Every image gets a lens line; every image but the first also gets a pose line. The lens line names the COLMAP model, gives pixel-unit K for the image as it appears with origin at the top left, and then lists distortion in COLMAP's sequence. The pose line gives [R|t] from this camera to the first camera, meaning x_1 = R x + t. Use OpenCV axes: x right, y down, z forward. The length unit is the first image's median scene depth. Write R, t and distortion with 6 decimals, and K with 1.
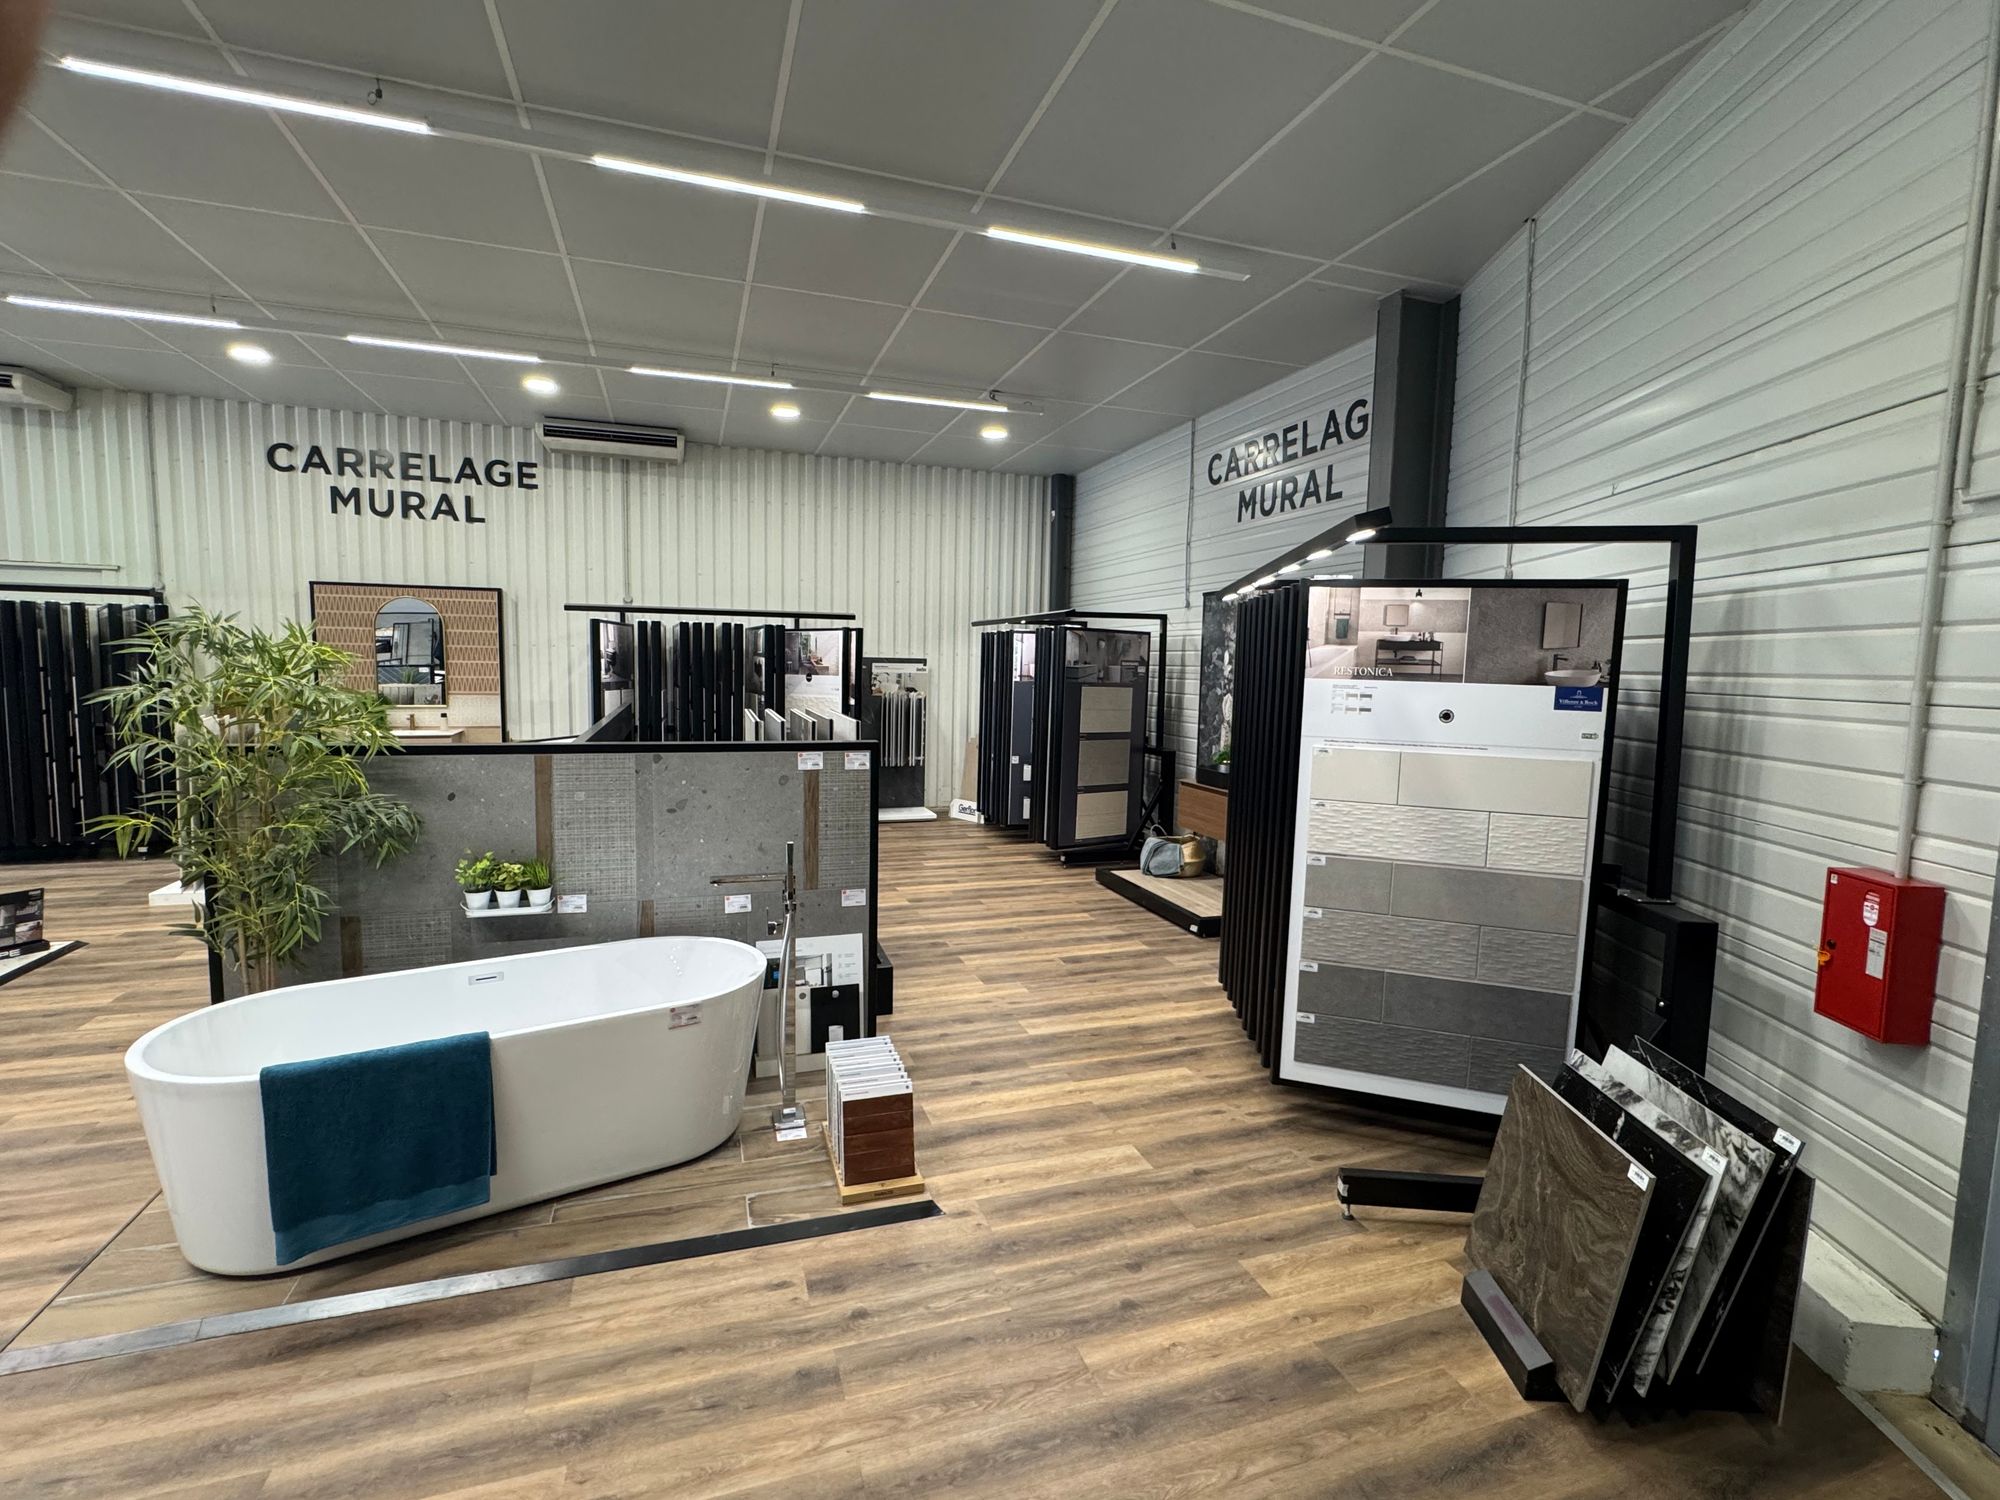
lens RADIAL K [[919.2, 0, 996.5], [0, 919.2, 747.9], [0, 0, 1]] dist [-0.001319, -0.000519]
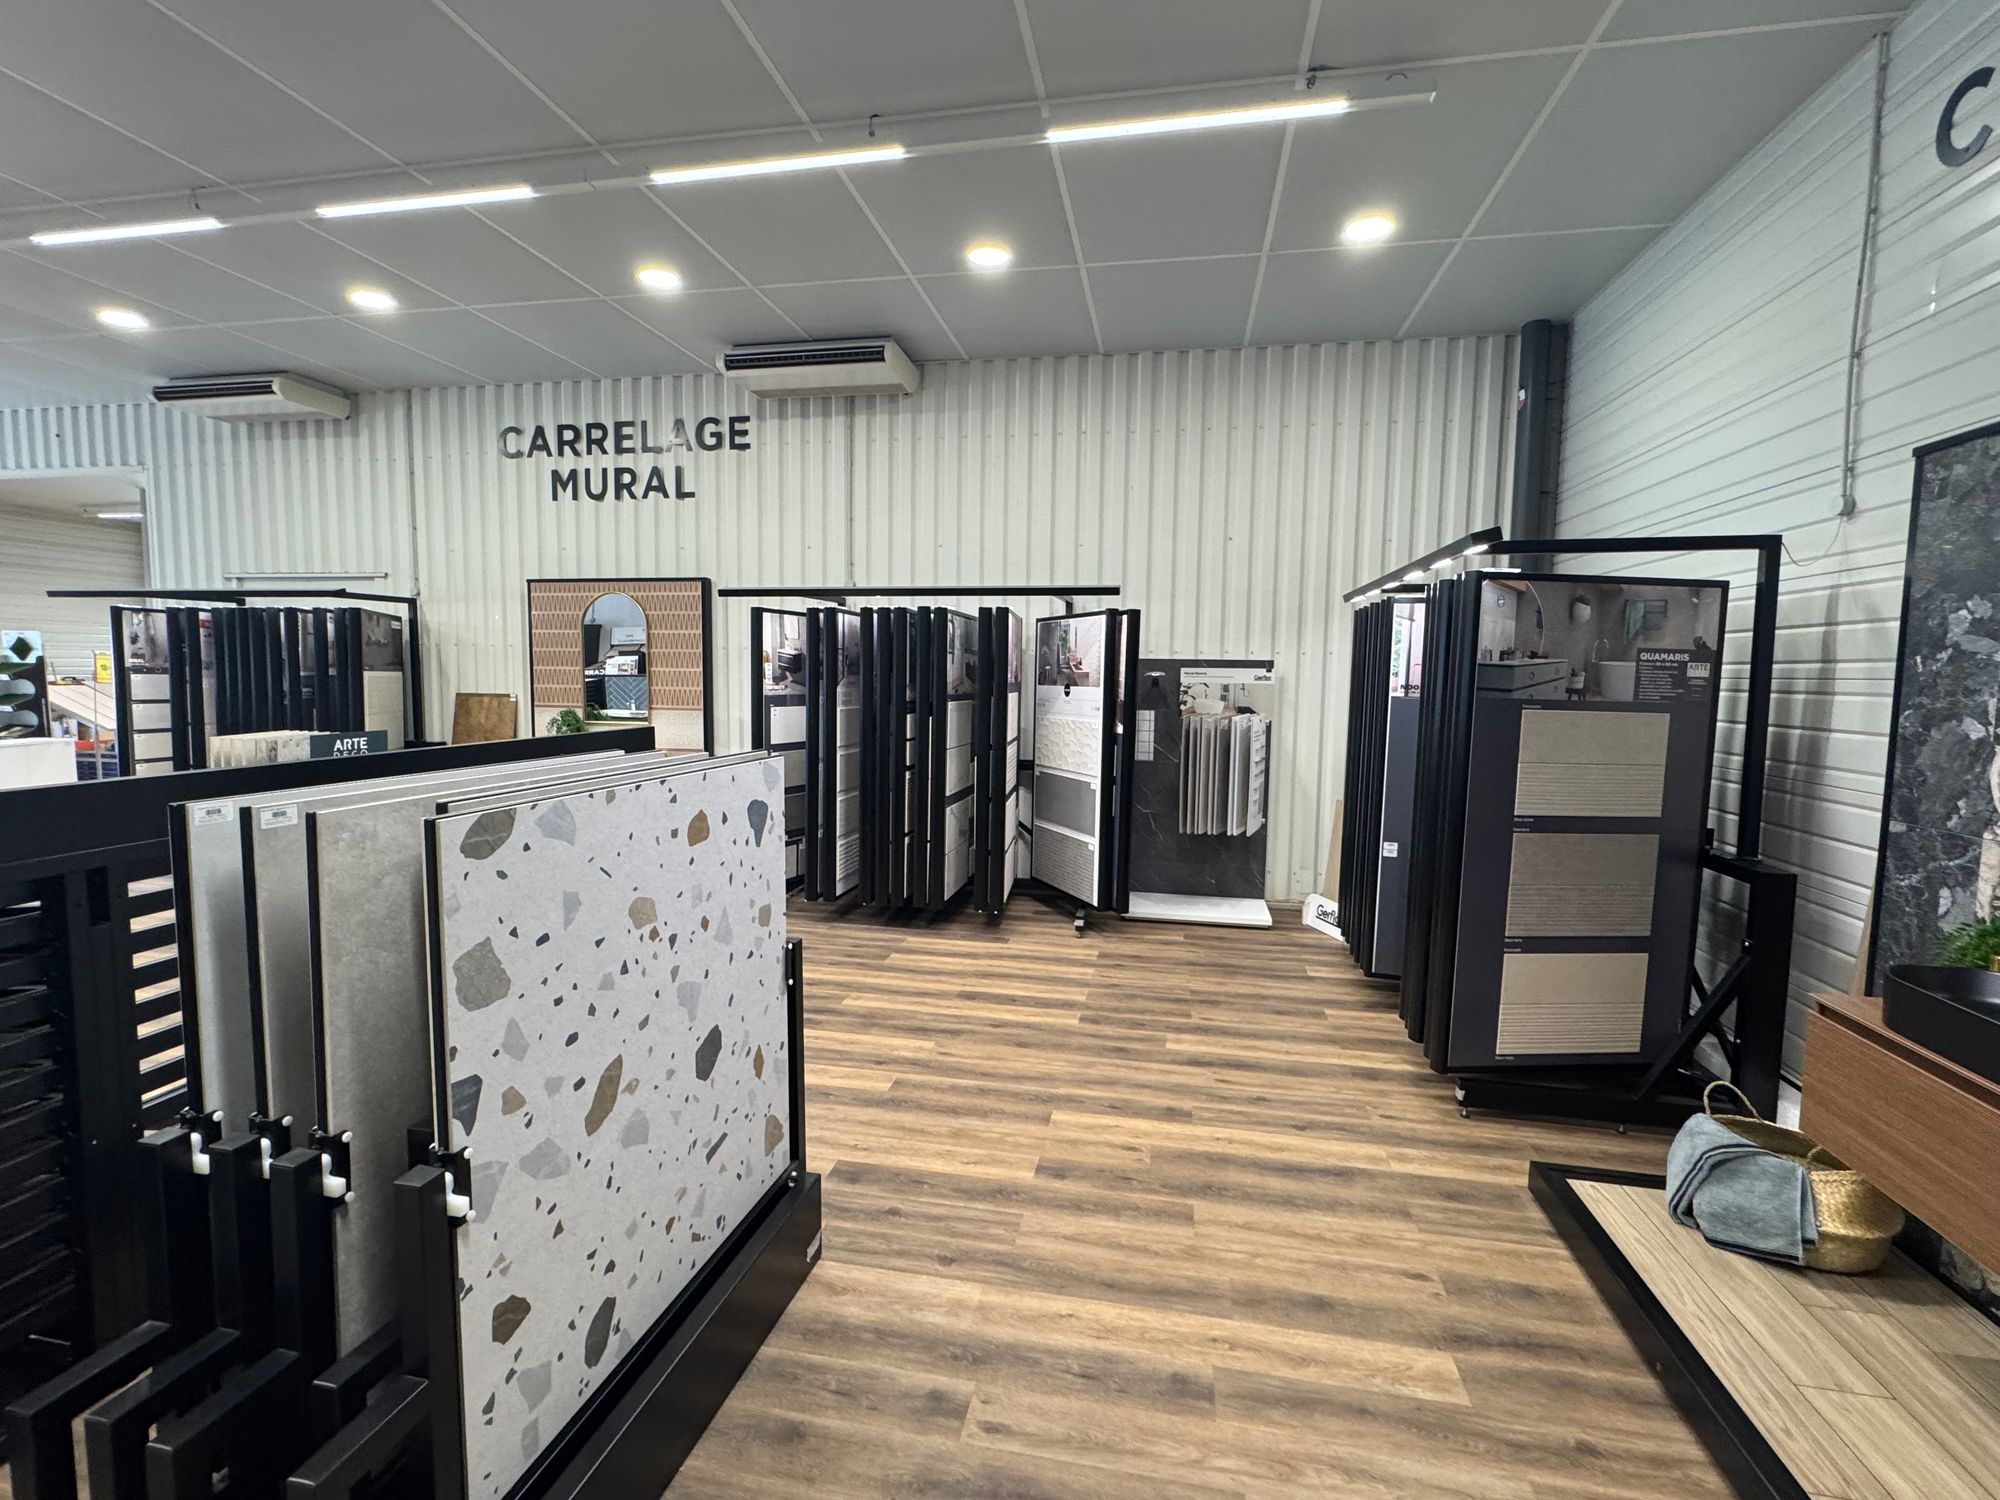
lens RADIAL K [[919.2, 0, 996.5], [0, 919.2, 747.9], [0, 0, 1]] dist [-0.001319, -0.000519]
pose [[0.867103, 0.032991, -0.497035, 0.084103], [-0.042023, 0.999092, -0.006995, -0.031488], [0.496353, 0.026953, 0.867702, 0.448271]]
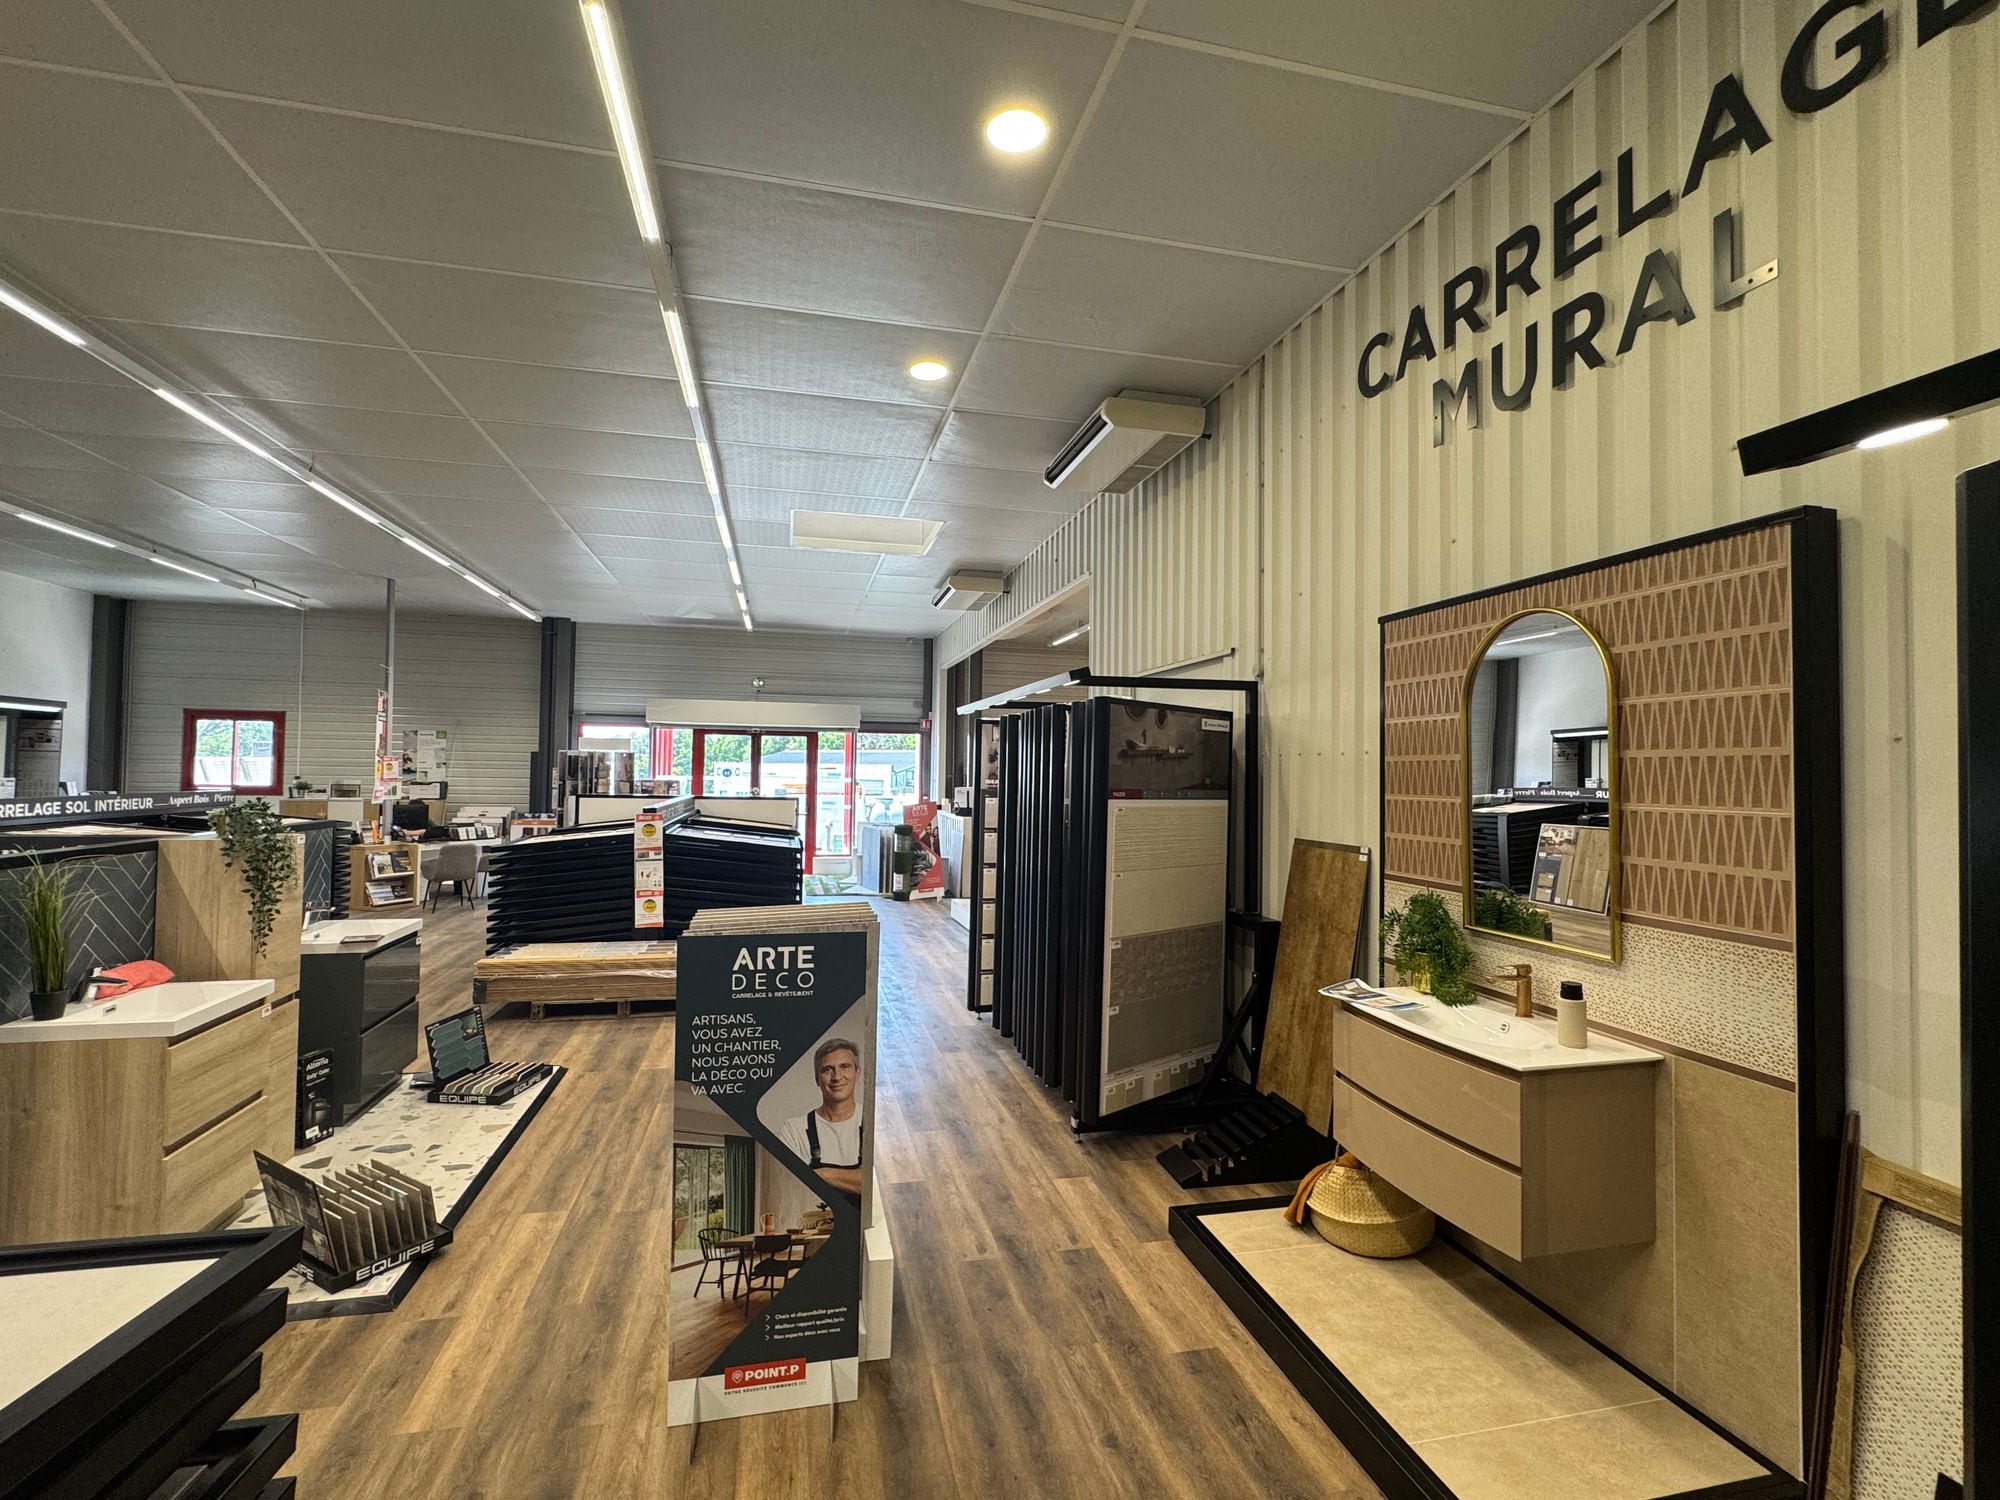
lens RADIAL K [[919.2, 0, 996.5], [0, 919.2, 747.9], [0, 0, 1]] dist [-0.001319, -0.000519]
pose [[-0.093869, -0.049828, -0.994337, -0.292797], [-0.108677, 0.993291, -0.039516, -0.080725], [0.989635, 0.104352, -0.098655, 0.842910]]
